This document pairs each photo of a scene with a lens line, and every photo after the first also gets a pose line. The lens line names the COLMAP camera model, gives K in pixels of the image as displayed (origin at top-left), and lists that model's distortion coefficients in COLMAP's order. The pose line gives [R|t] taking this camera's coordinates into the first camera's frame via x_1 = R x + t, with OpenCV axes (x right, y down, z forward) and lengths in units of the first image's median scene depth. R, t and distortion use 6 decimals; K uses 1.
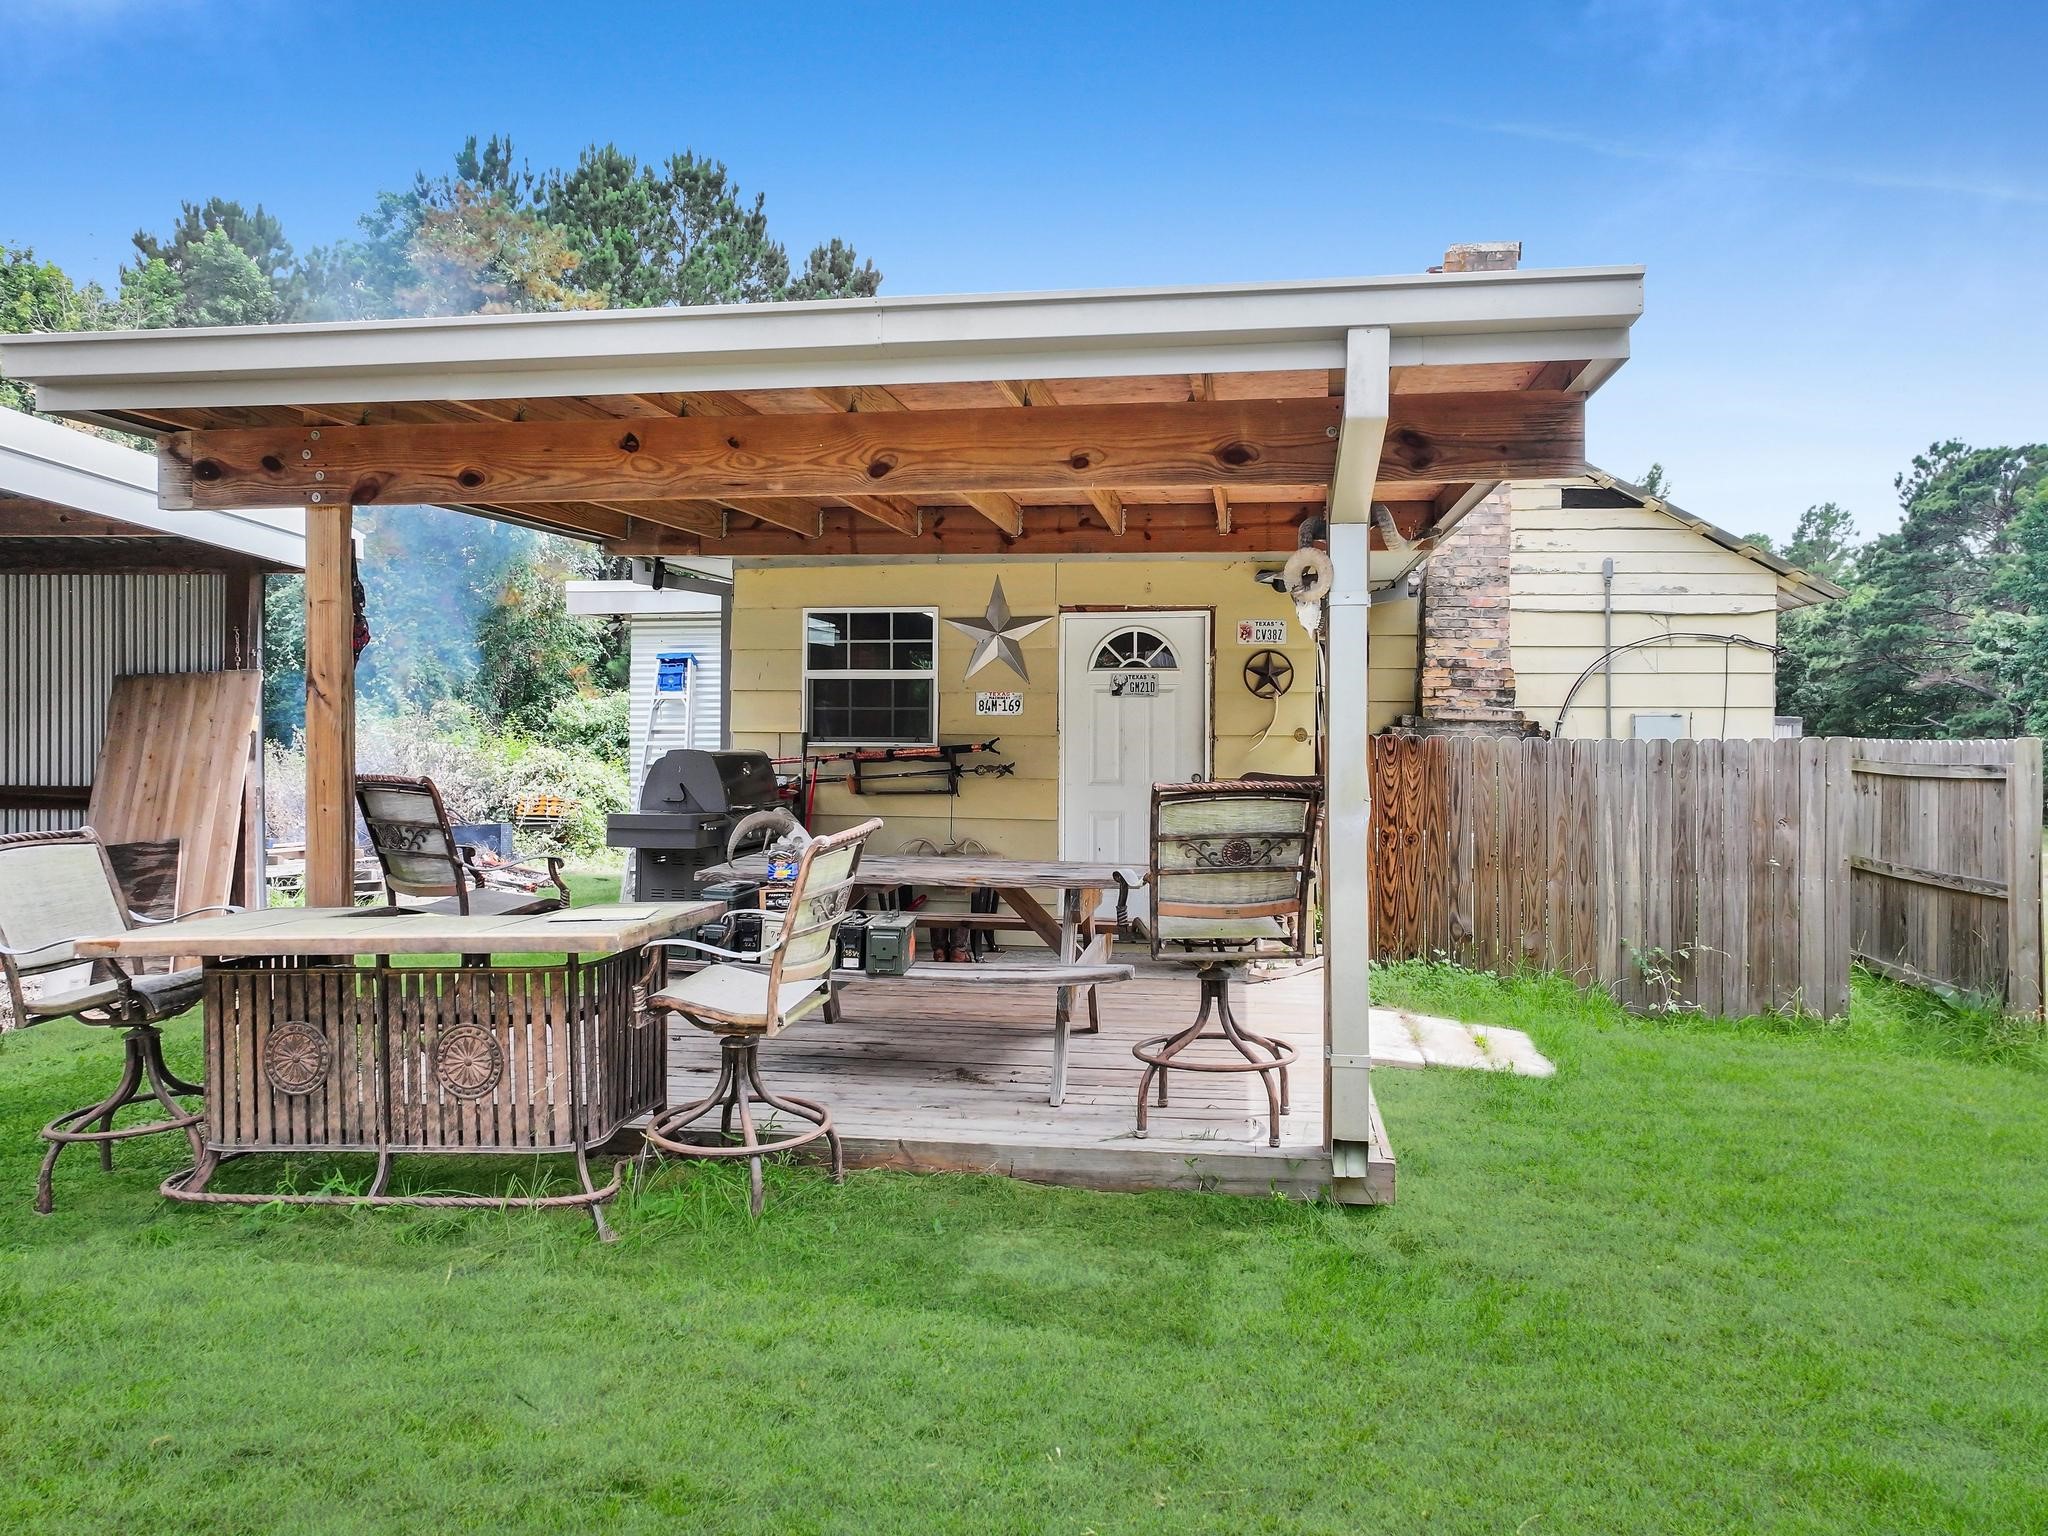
lens RADIAL K [[1484.9, 0, 1018.3], [0, 1484.9, 744.5], [0, 0, 1]] dist [0.007322, 0.000645]
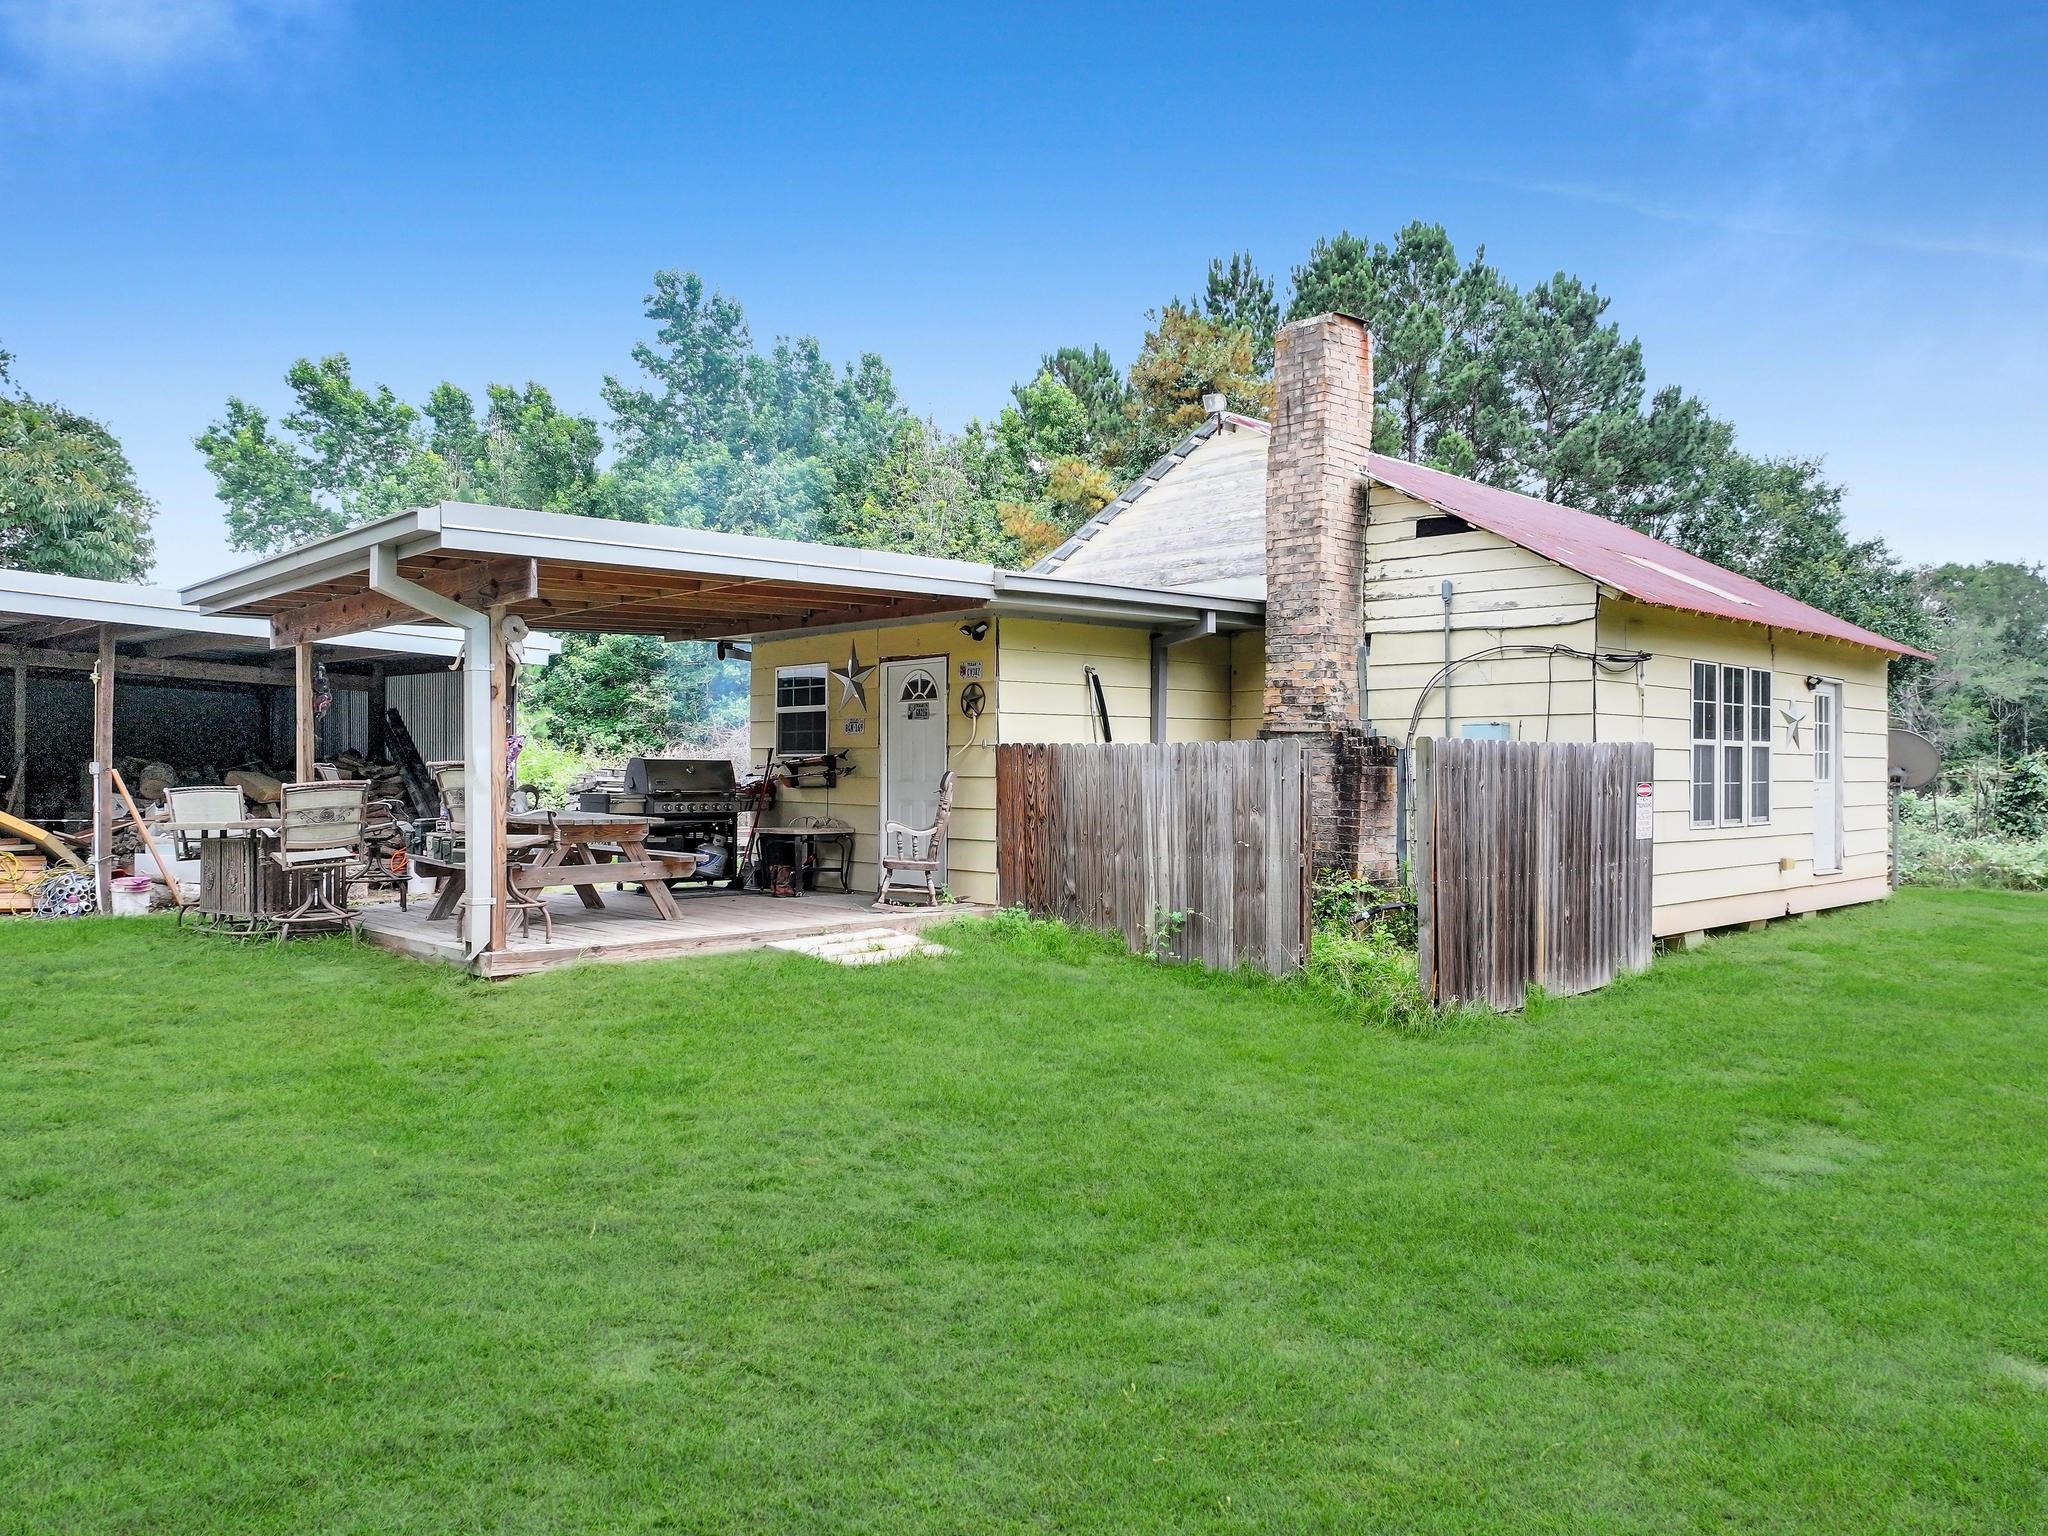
lens RADIAL K [[1474.4, 0, 1026.0], [0, 1474.4, 788.1], [0, 0, 1]] dist [0.006112, 0.005732]
pose [[0.782538, 0.003032, -0.622596, 0.862564], [-0.000829, 0.999992, 0.003828, 0.023276], [0.622603, -0.002479, 0.782534, -0.034434]]
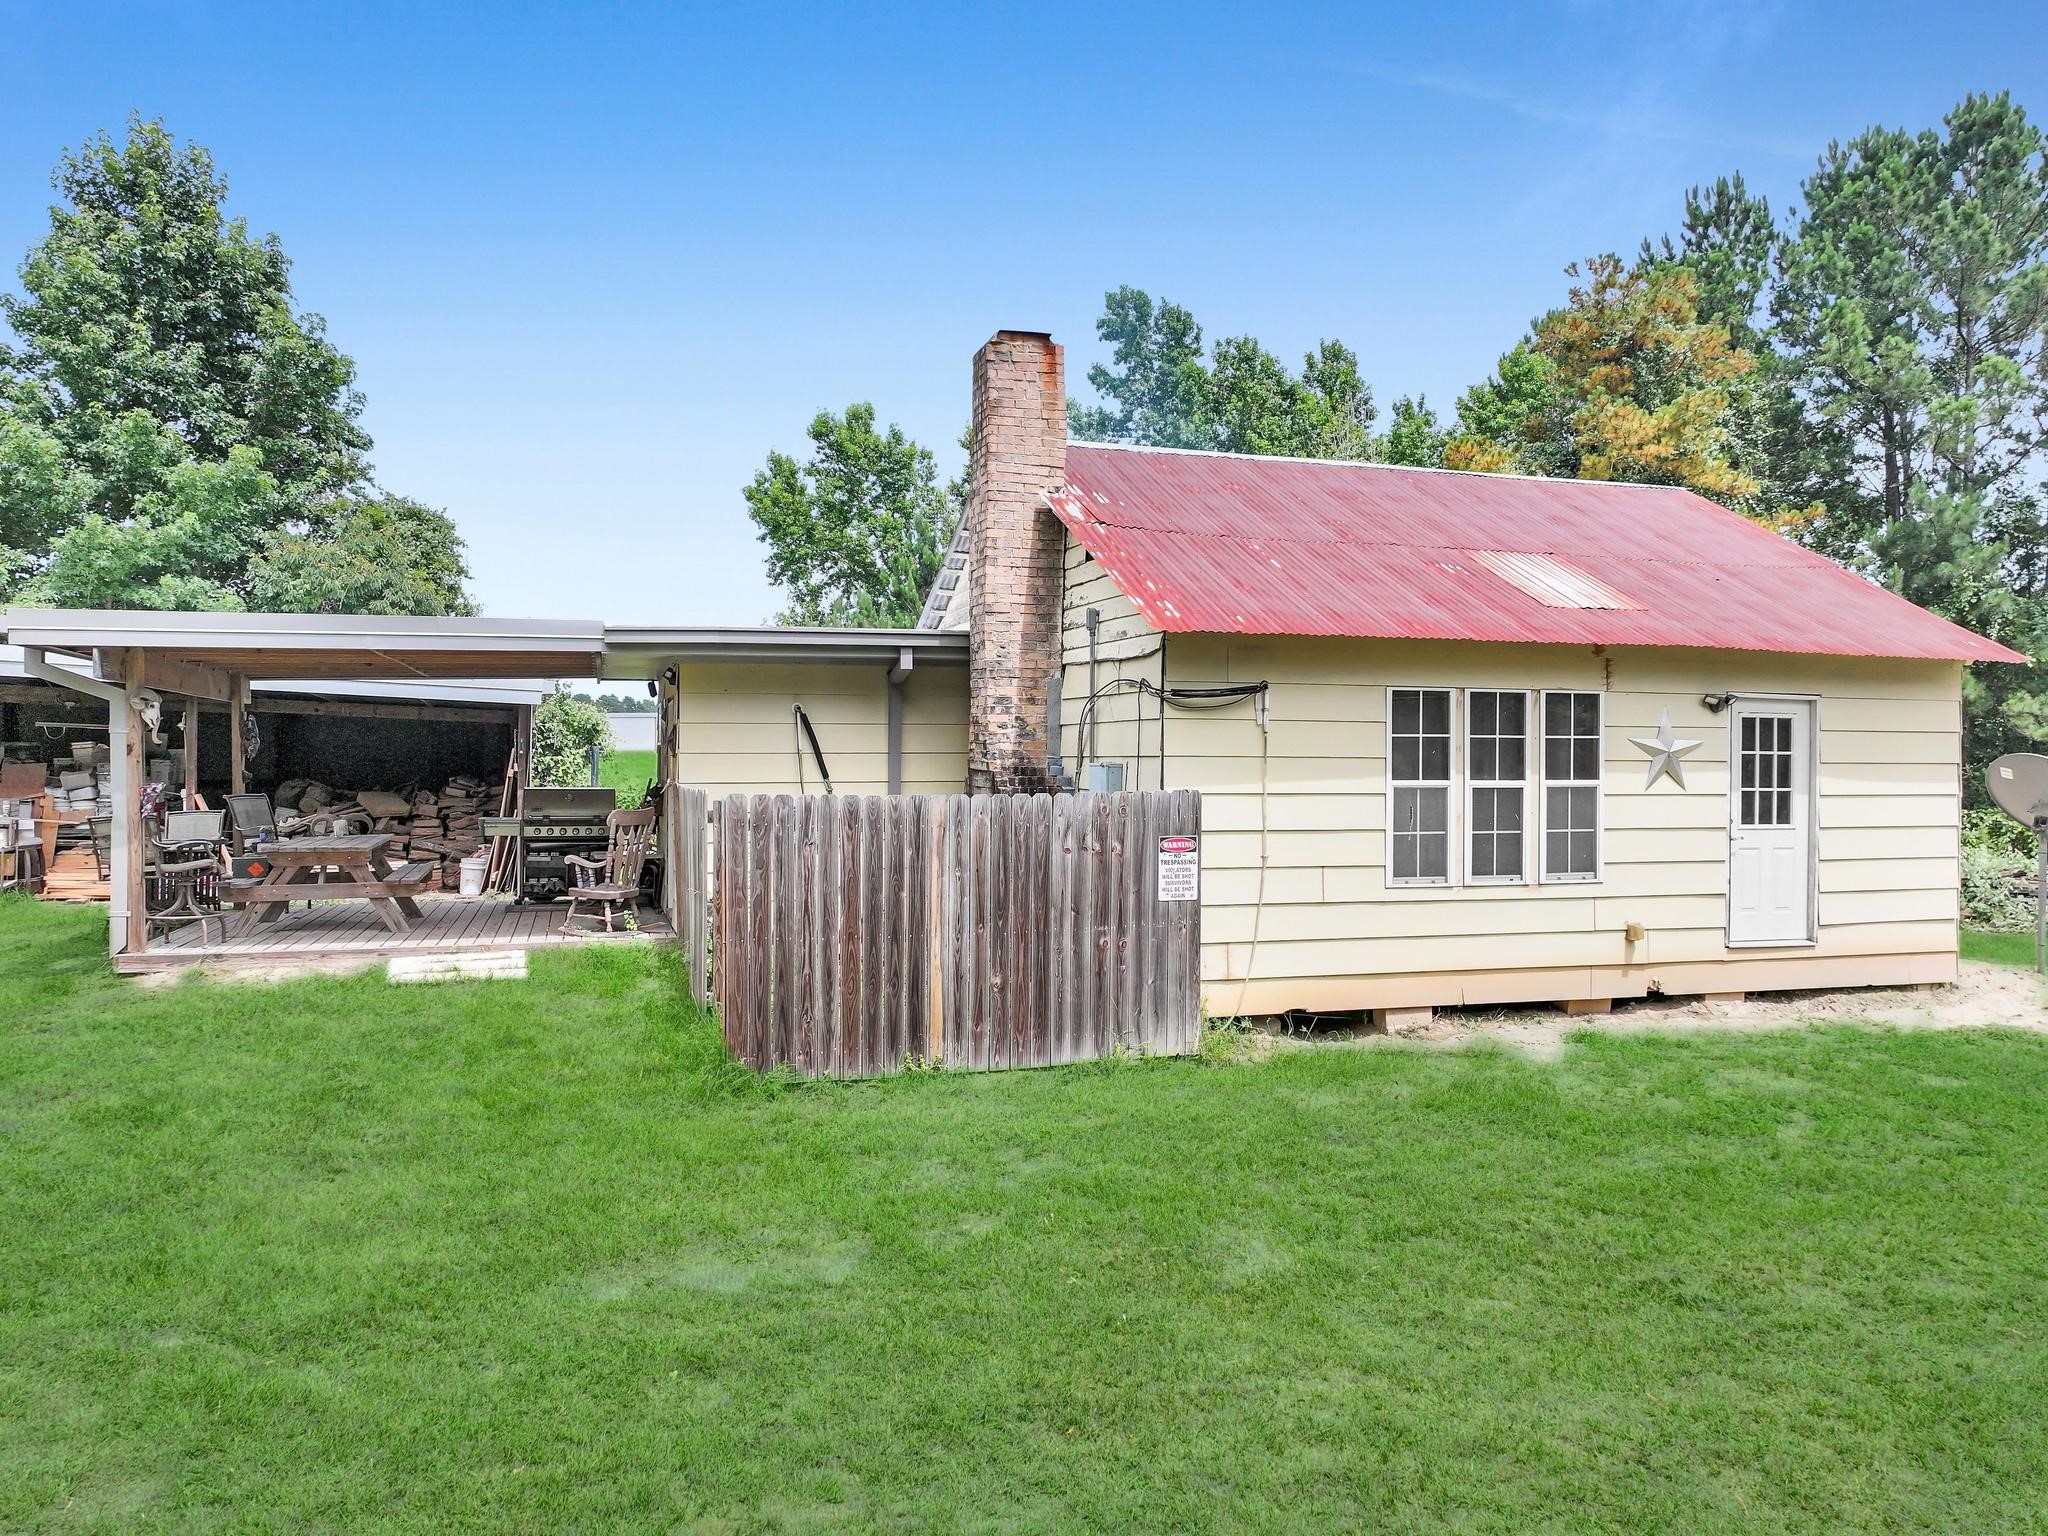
lens RADIAL K [[1474.4, 0, 1026.0], [0, 1474.4, 788.1], [0, 0, 1]] dist [0.006112, 0.005732]
pose [[0.413251, 0.013858, -0.910512, 1.321037], [-0.006269, 0.999904, 0.012373, -0.015379], [0.910596, 0.000595, 0.413298, 0.552477]]
